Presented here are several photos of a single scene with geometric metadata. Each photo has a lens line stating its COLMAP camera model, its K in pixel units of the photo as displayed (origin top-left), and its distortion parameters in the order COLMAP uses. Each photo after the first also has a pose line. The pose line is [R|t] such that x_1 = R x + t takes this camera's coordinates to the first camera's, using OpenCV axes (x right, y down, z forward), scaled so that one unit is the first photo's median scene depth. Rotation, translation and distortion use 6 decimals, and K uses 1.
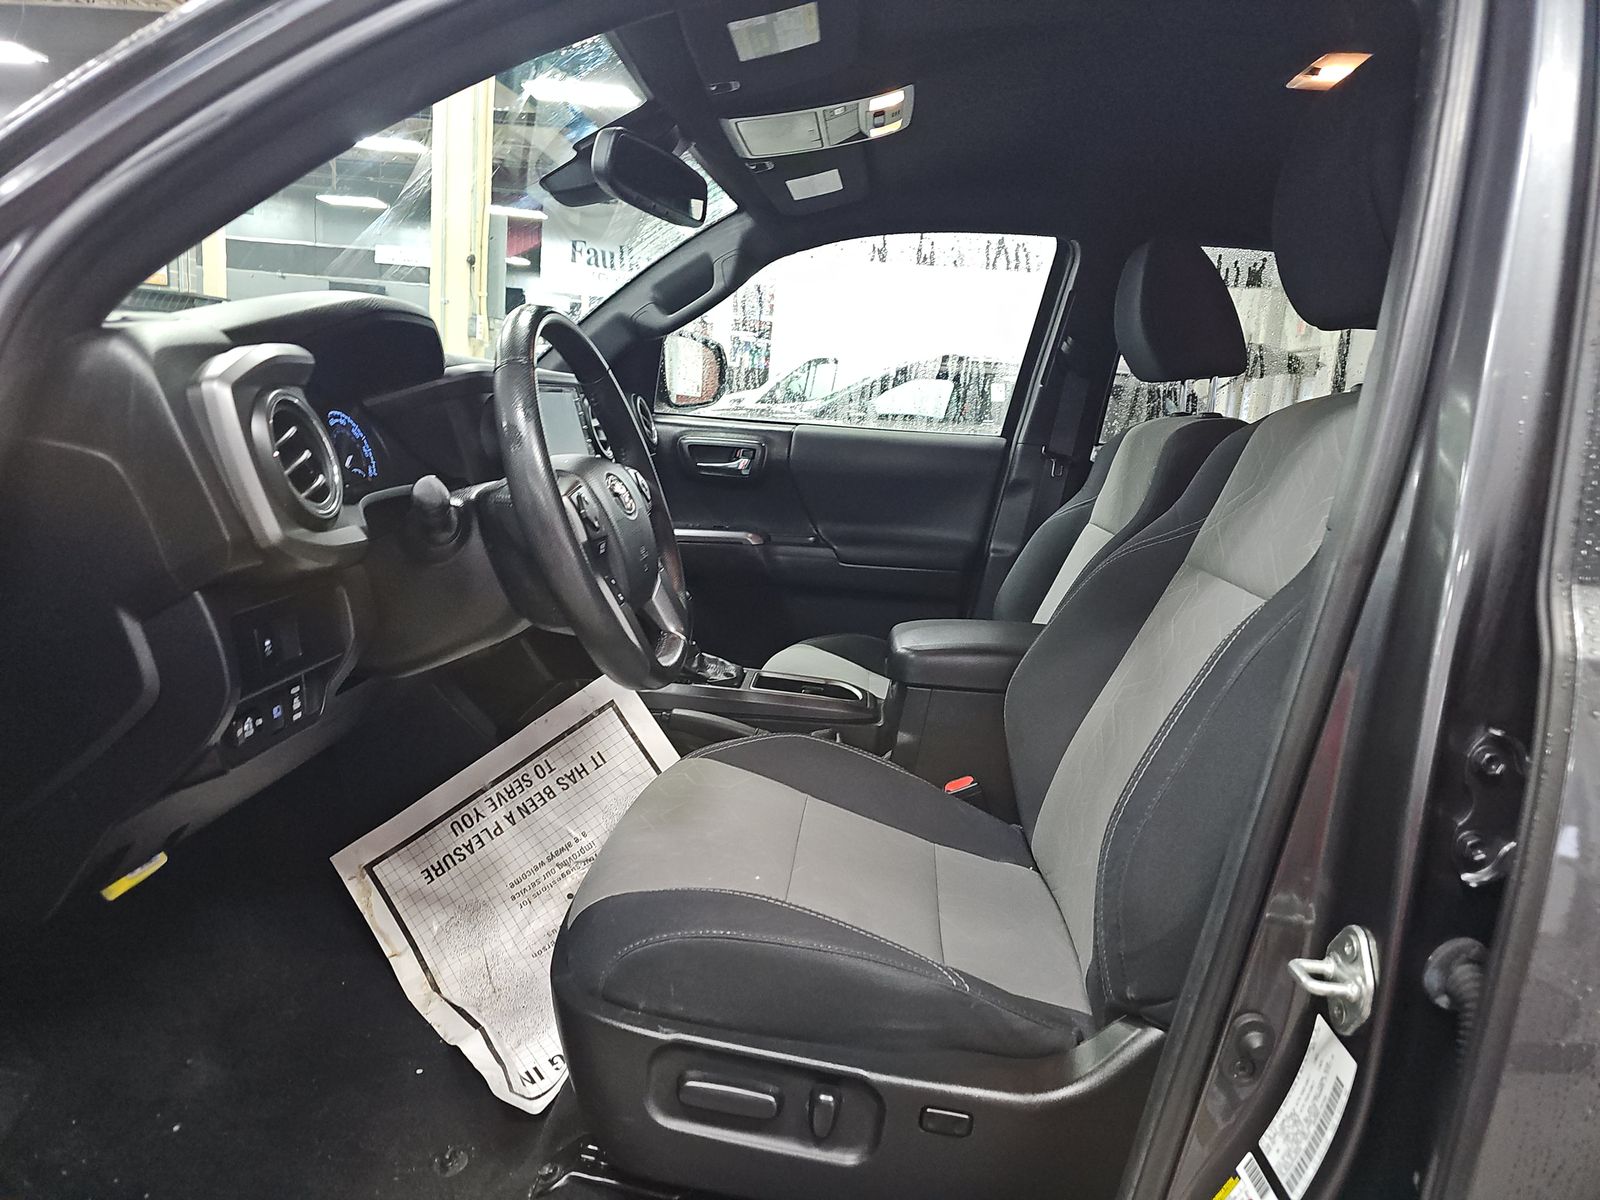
lens RADIAL K [[1052.5, 0, 784.3], [0, 1052.5, 597.4], [0, 0, 1]] dist [0.034777, -0.017644]
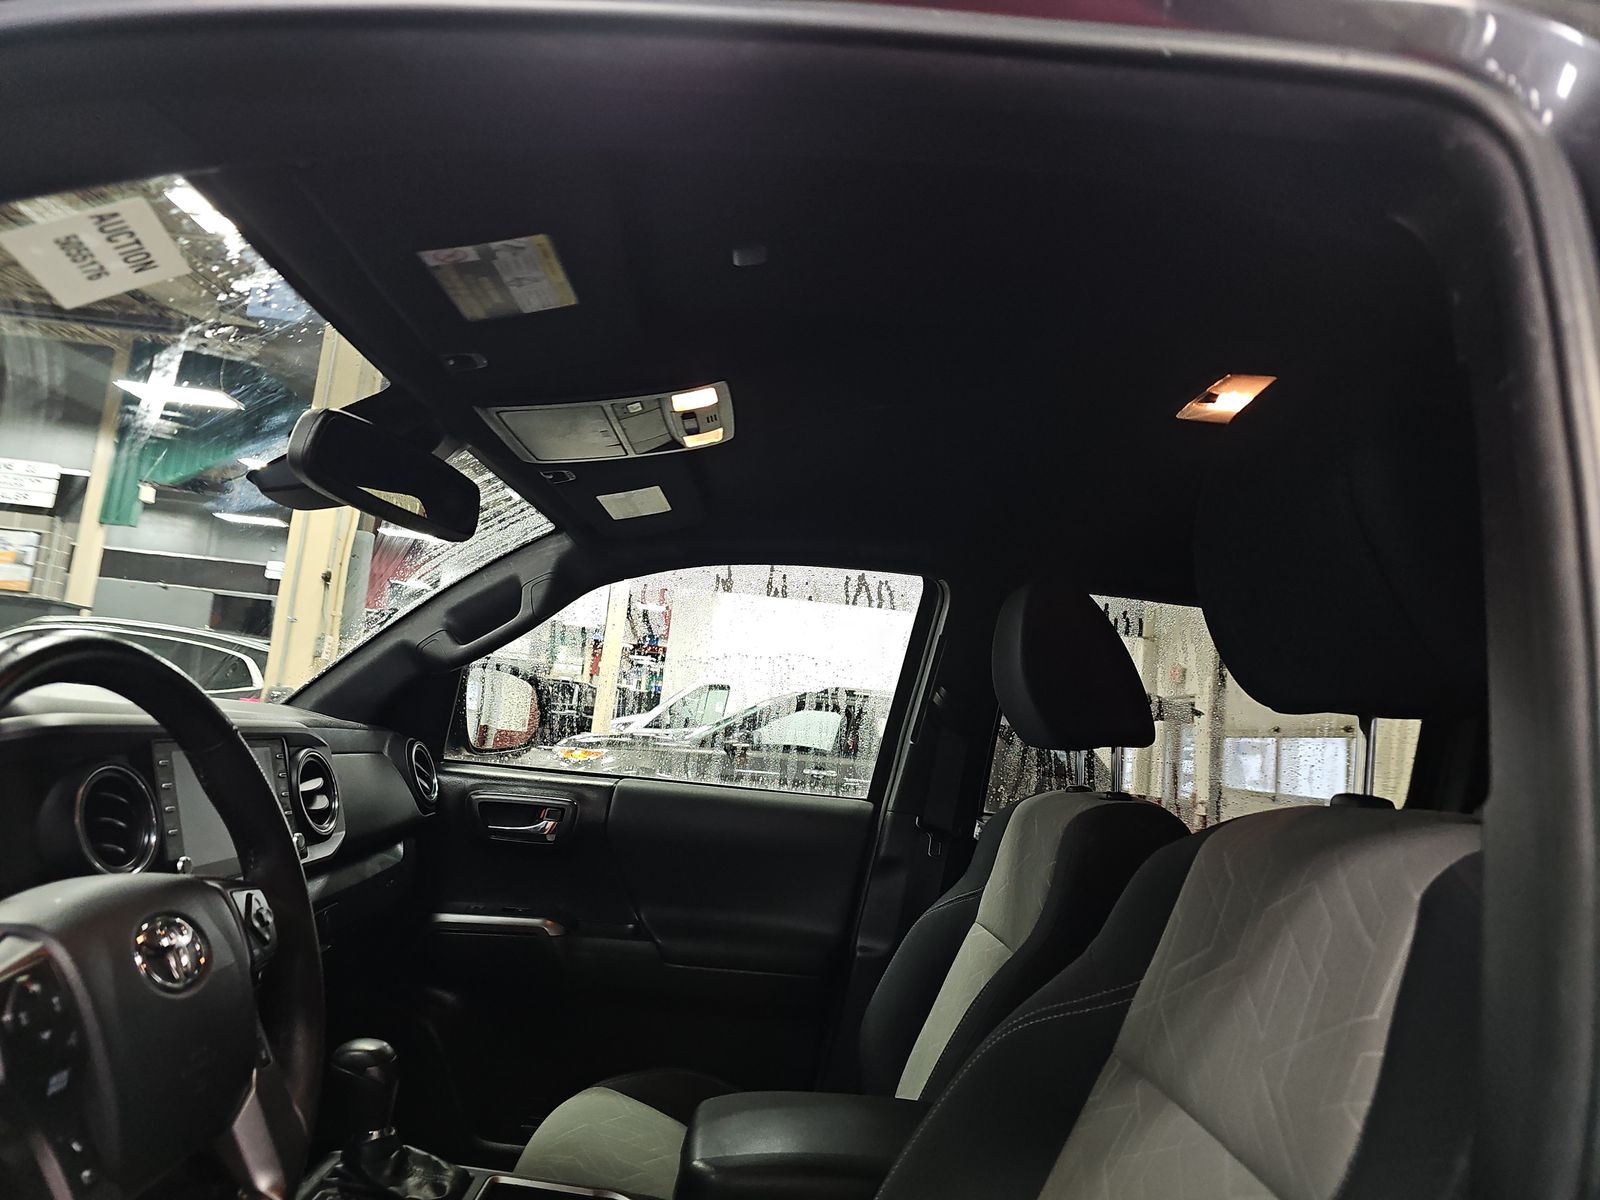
lens RADIAL K [[1052.5, 0, 772.7], [0, 1052.5, 601.5], [0, 0, 1]] dist [0.034777, -0.017644]
pose [[0.995845, 0.039973, 0.081821, 0.061088], [-0.013917, 0.954758, -0.297057, -0.058163], [-0.089993, 0.294684, 0.951348, 0.184680]]
